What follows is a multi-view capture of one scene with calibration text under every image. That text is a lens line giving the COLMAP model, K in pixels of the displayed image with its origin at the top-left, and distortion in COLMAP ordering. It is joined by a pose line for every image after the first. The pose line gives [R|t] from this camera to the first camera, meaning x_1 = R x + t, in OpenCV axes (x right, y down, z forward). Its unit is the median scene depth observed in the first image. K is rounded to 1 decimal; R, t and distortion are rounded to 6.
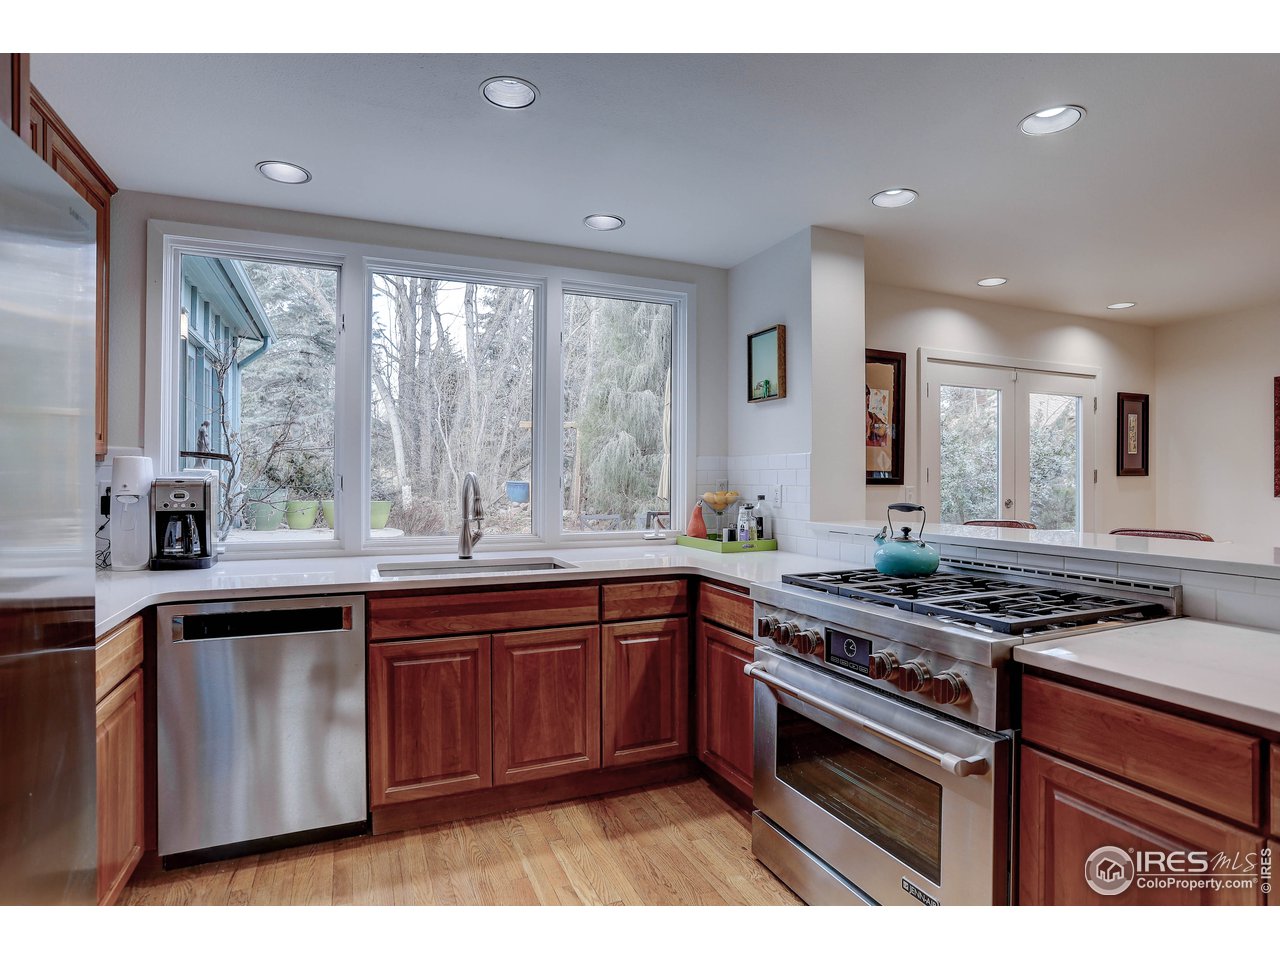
lens RADIAL K [[686.9, 0, 639.9], [0, 686.9, 477.8], [0, 0, 1]] dist [0.006685, 0.001603]
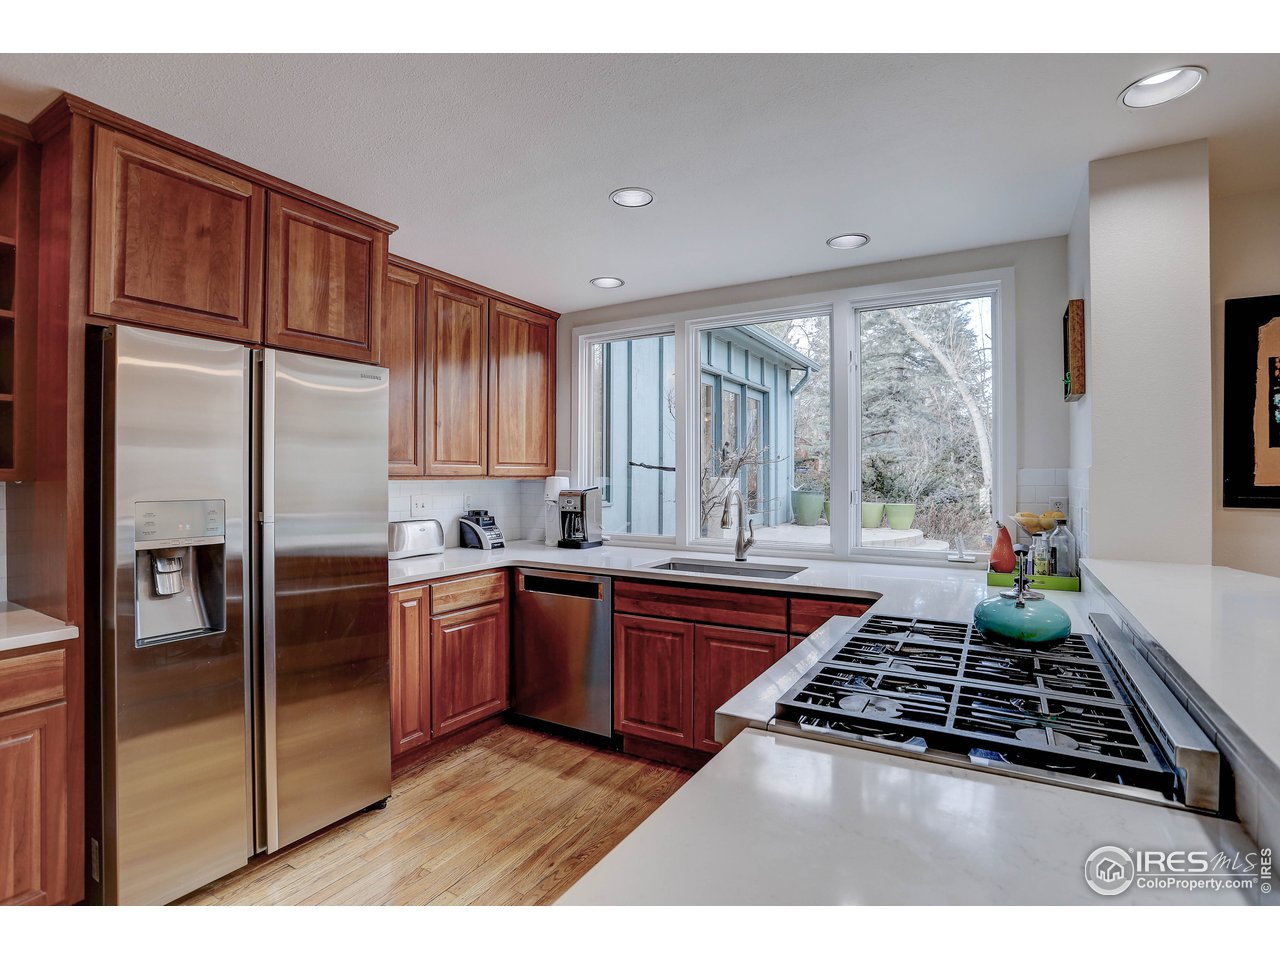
lens RADIAL K [[641.3, 0, 640.1], [0, 641.3, 478.9], [0, 0, 1]] dist [-0.004844, 0.000331]
pose [[0.609184, 0.001075, -0.793029, 0.606184], [0.001191, 0.999997, 0.002270, -0.030078], [0.793028, -0.002327, 0.609180, 0.226641]]
